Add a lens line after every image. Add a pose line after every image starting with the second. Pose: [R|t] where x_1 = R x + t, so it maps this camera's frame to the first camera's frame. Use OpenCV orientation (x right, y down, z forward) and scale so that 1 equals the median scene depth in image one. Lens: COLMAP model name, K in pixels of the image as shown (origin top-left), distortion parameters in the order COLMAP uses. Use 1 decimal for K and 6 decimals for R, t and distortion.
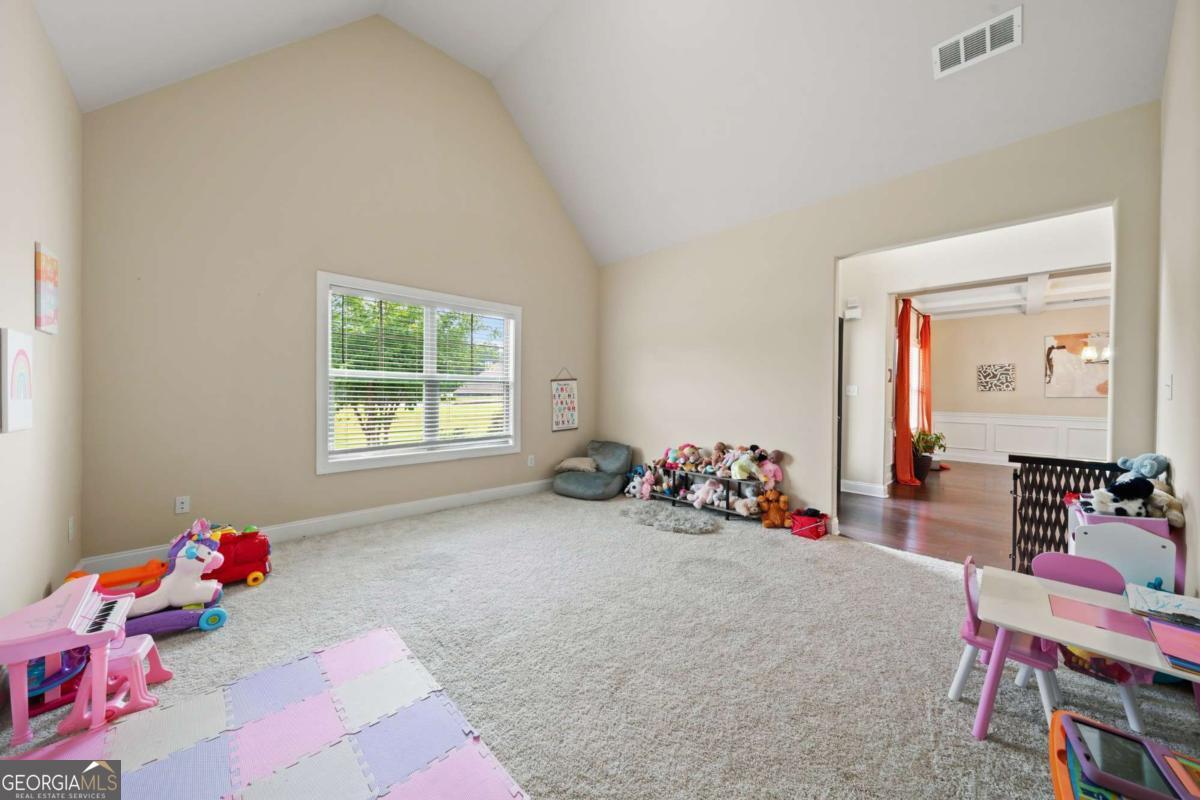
lens RADIAL K [[414.2, 0, 596.0], [0, 414.2, 395.7], [0, 0, 1]] dist [0.000110, -0.000004]
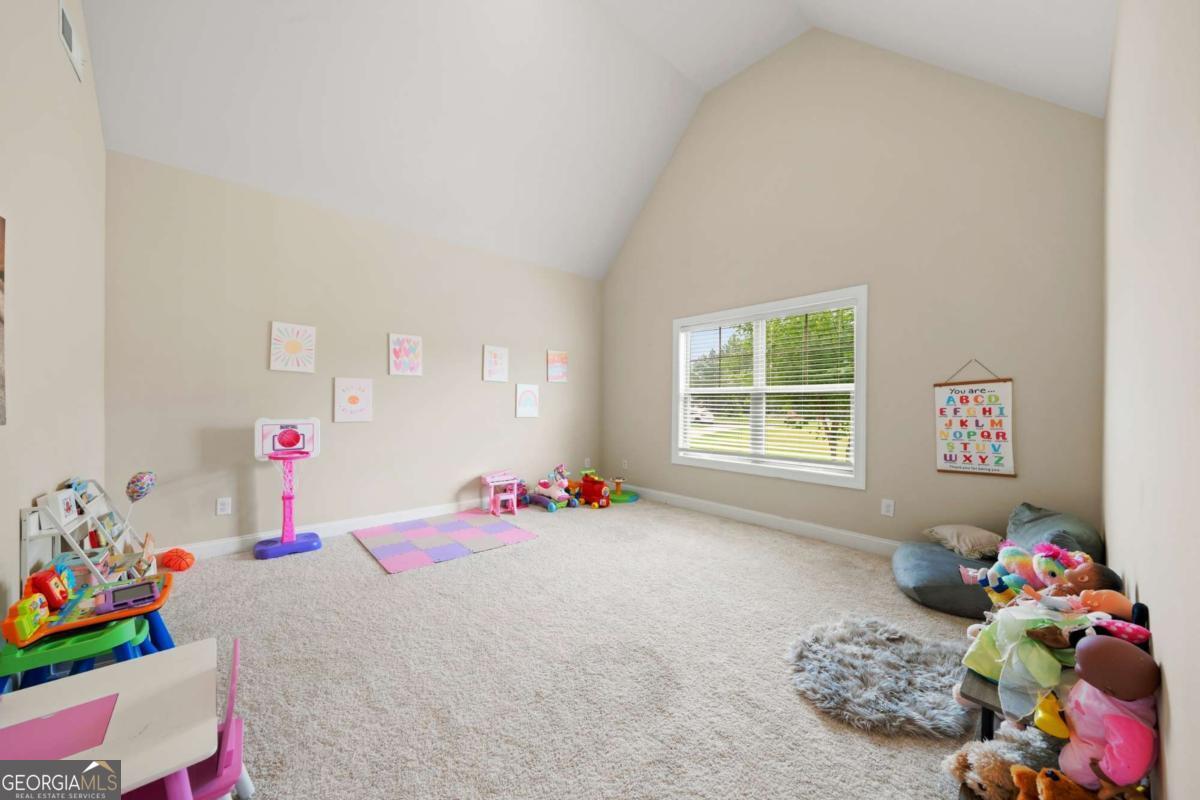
lens RADIAL K [[414.2, 0, 596.2], [0, 414.2, 403.2], [0, 0, 1]] dist [0.000110, -0.000004]
pose [[-0.039835, -0.011568, -0.999139, 0.508741], [-0.015031, 0.999827, -0.010976, 0.003190], [0.999093, 0.014581, -0.040002, 0.530973]]
